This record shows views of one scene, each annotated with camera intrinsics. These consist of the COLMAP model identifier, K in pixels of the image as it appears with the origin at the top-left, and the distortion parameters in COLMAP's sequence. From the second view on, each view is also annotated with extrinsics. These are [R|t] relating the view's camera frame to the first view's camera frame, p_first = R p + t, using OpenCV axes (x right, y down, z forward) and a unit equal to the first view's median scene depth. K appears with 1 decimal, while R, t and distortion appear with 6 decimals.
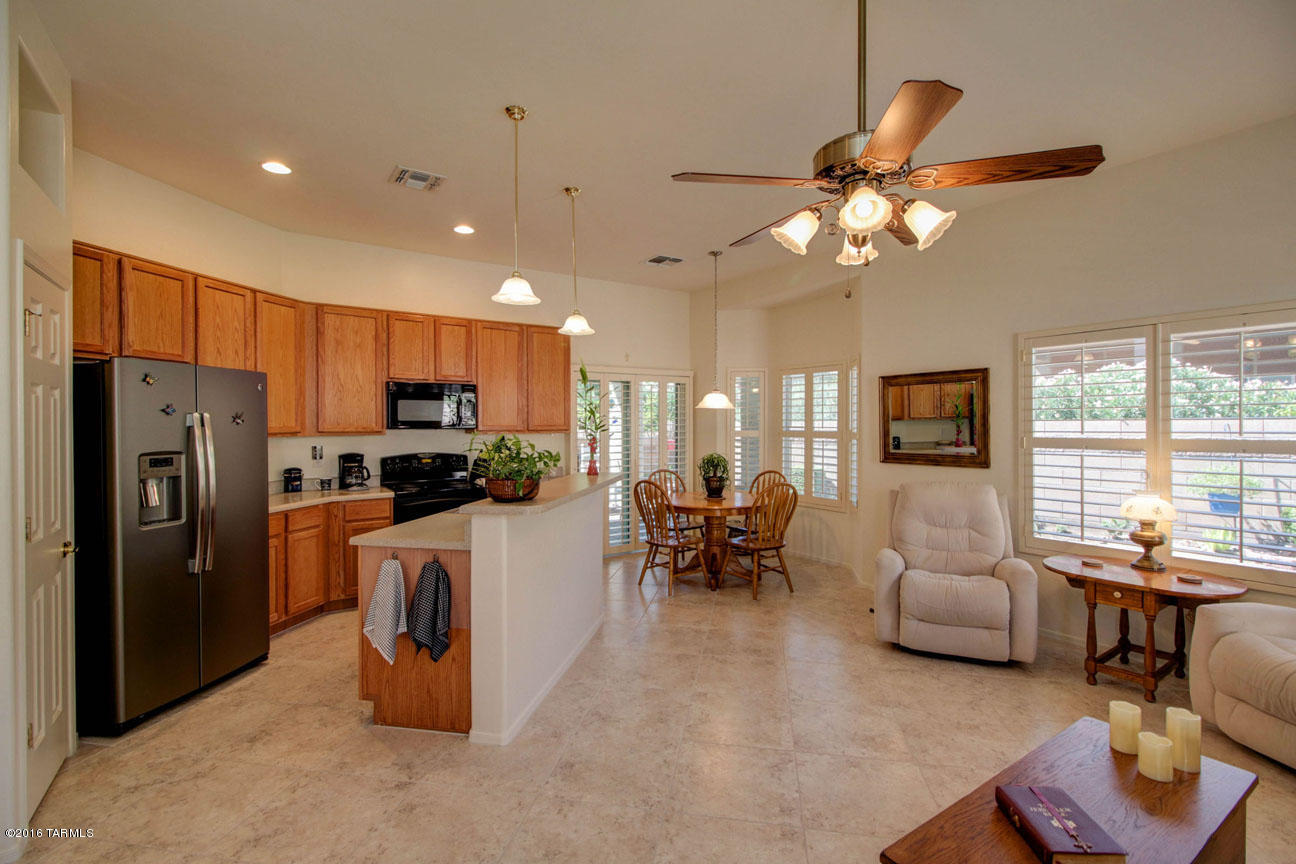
lens RADIAL K [[594.3, 0, 642.6], [0, 594.3, 424.5], [0, 0, 1]] dist [0.022508, -0.009626]
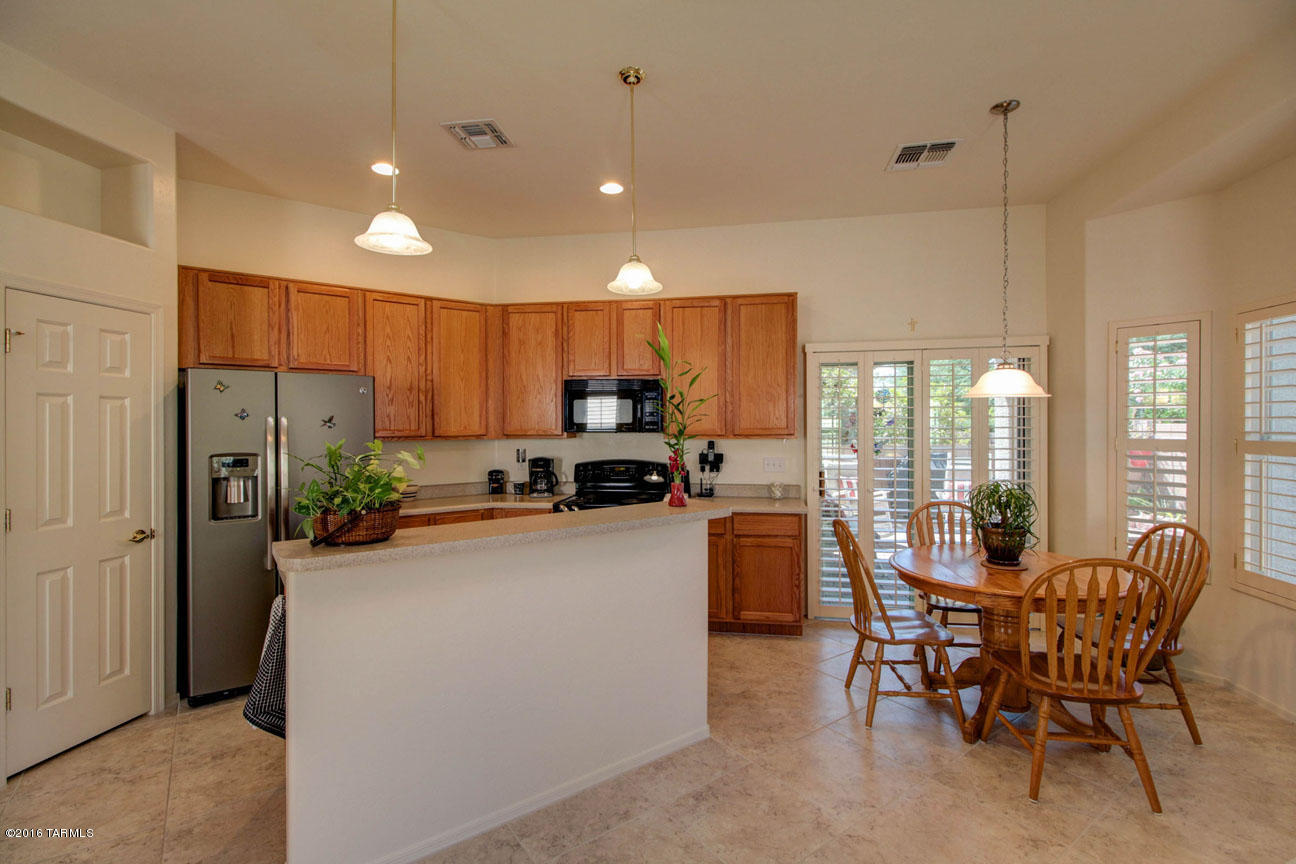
lens RADIAL K [[594.3, 0, 642.5], [0, 594.3, 426.6], [0, 0, 1]] dist [0.022508, -0.009626]
pose [[0.728119, 0.000381, -0.685450, 0.293545], [0.000333, 1.000000, 0.000909, -0.002155], [0.685450, -0.000891, 0.728119, 0.442860]]
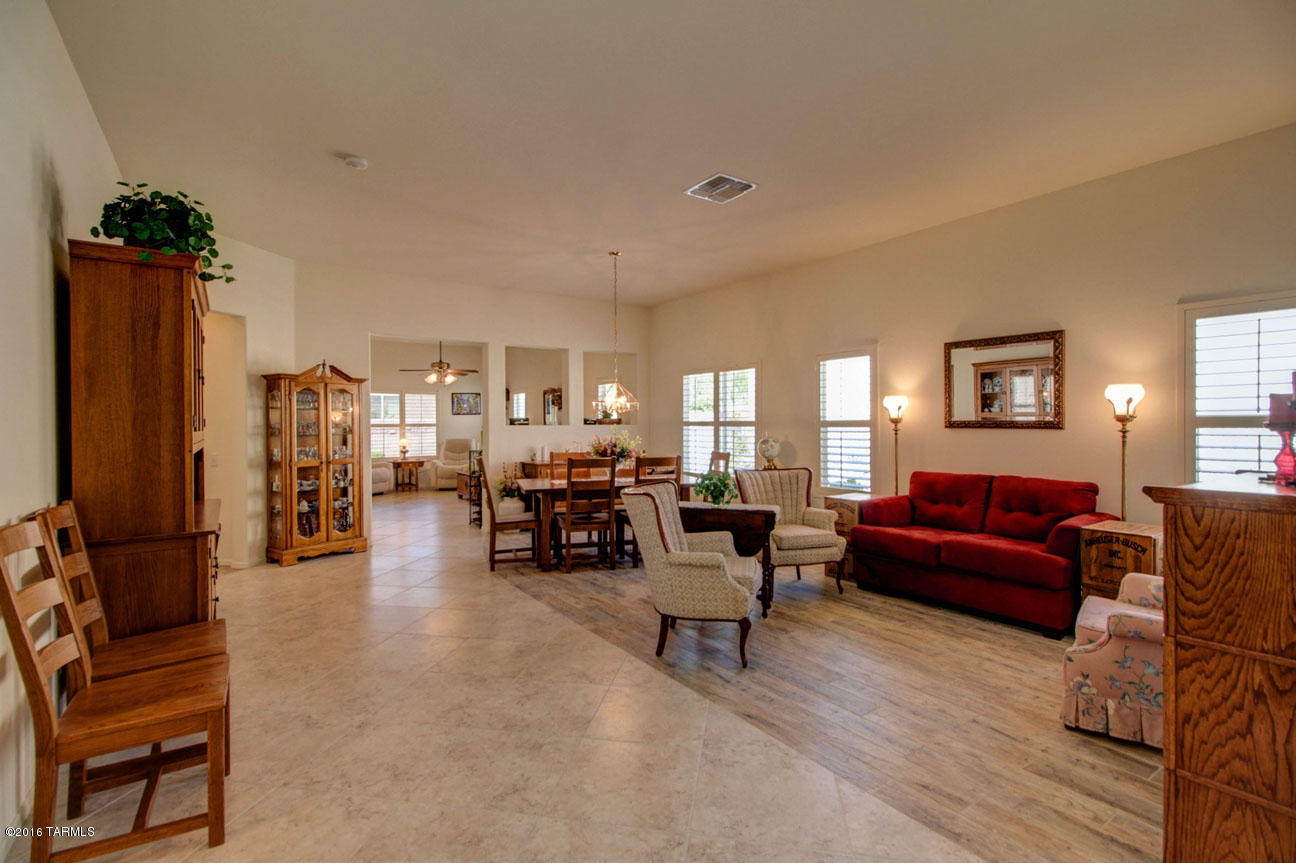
lens RADIAL K [[594.3, 0, 643.9], [0, 594.3, 428.6], [0, 0, 1]] dist [0.022508, -0.009626]
pose [[-0.007728, -0.004938, 0.999958, -1.923592], [0.006696, 0.999965, 0.004990, 0.033475], [-0.999948, 0.006735, -0.007695, -0.275016]]
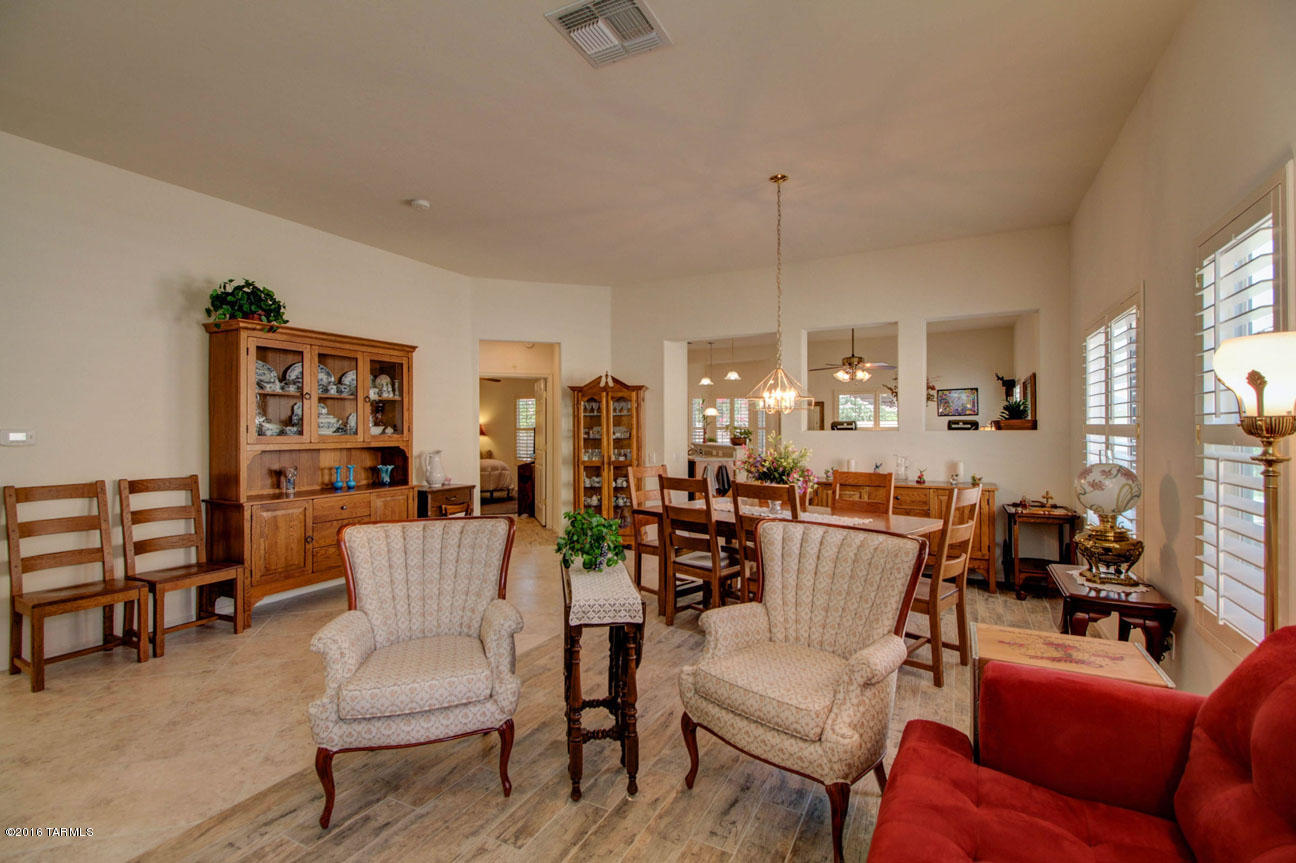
lens RADIAL K [[594.3, 0, 639.6], [0, 594.3, 426.1], [0, 0, 1]] dist [0.022508, -0.009626]
pose [[0.883589, 0.002618, 0.468257, -1.259354], [0.000643, 0.999977, -0.006805, 0.029338], [-0.468264, 0.006314, 0.883566, -0.865543]]
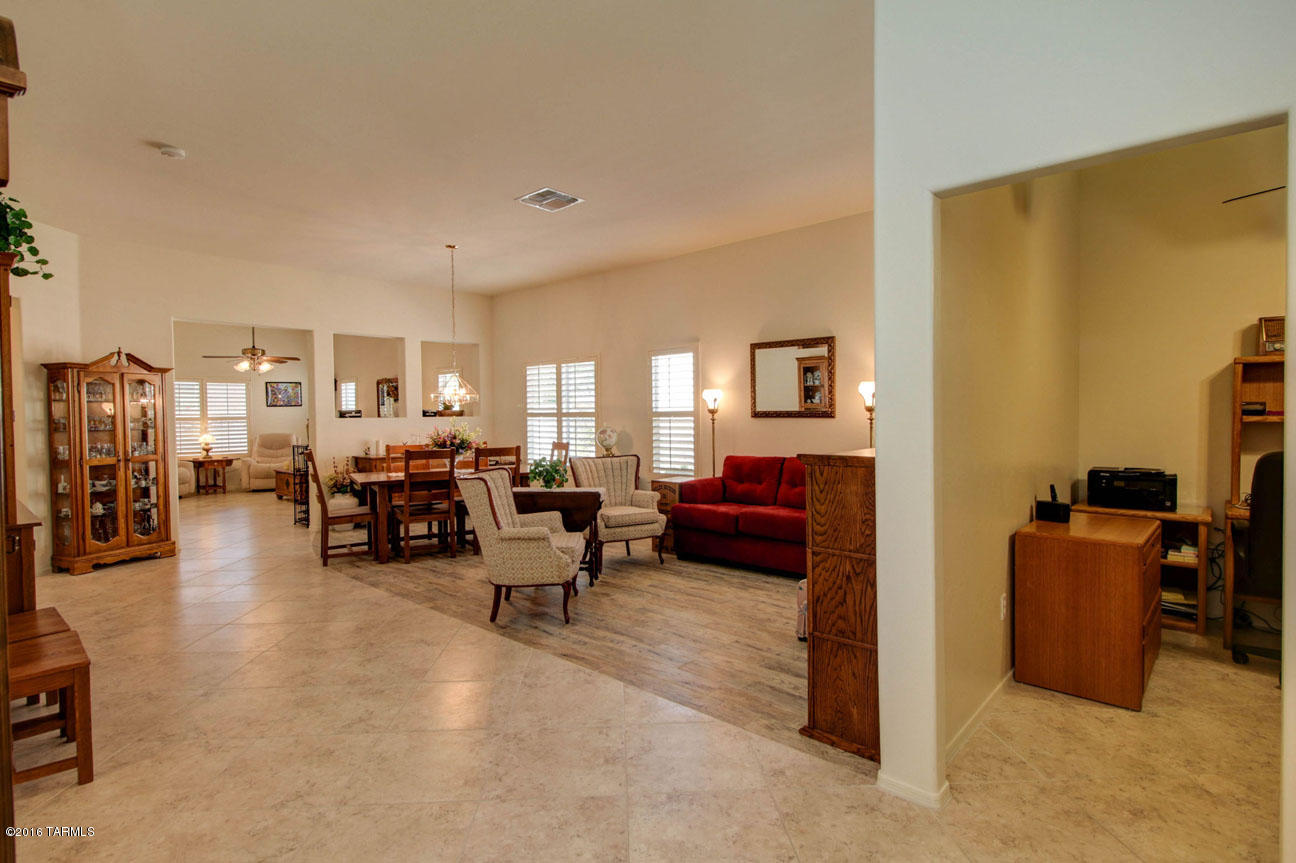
lens RADIAL K [[645.1, 0, 646.4], [0, 645.1, 429.3], [0, 0, 1]] dist [0.012634, -0.006639]
pose [[-0.234393, -0.018163, 0.971972, -2.100232], [0.013432, 0.999669, 0.021920, 0.033701], [-0.972049, 0.018194, -0.234072, -0.298743]]
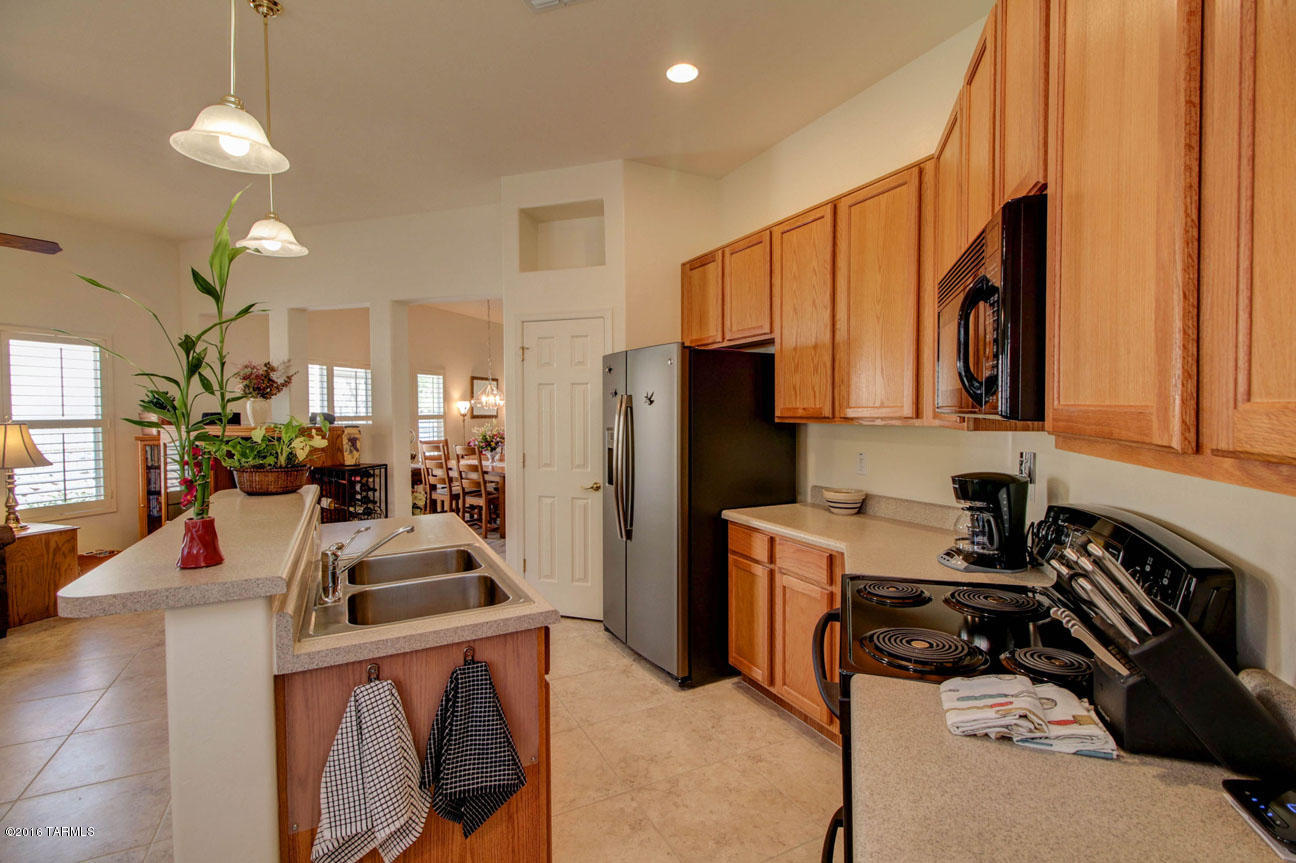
lens RADIAL K [[594.3, 0, 649.5], [0, 594.3, 426.7], [0, 0, 1]] dist [0.022508, -0.009626]
pose [[-0.783882, 0.026145, -0.620359, -0.066691], [0.006036, 0.999387, 0.034492, 0.001220], [0.620881, 0.023293, -0.783559, 1.232263]]
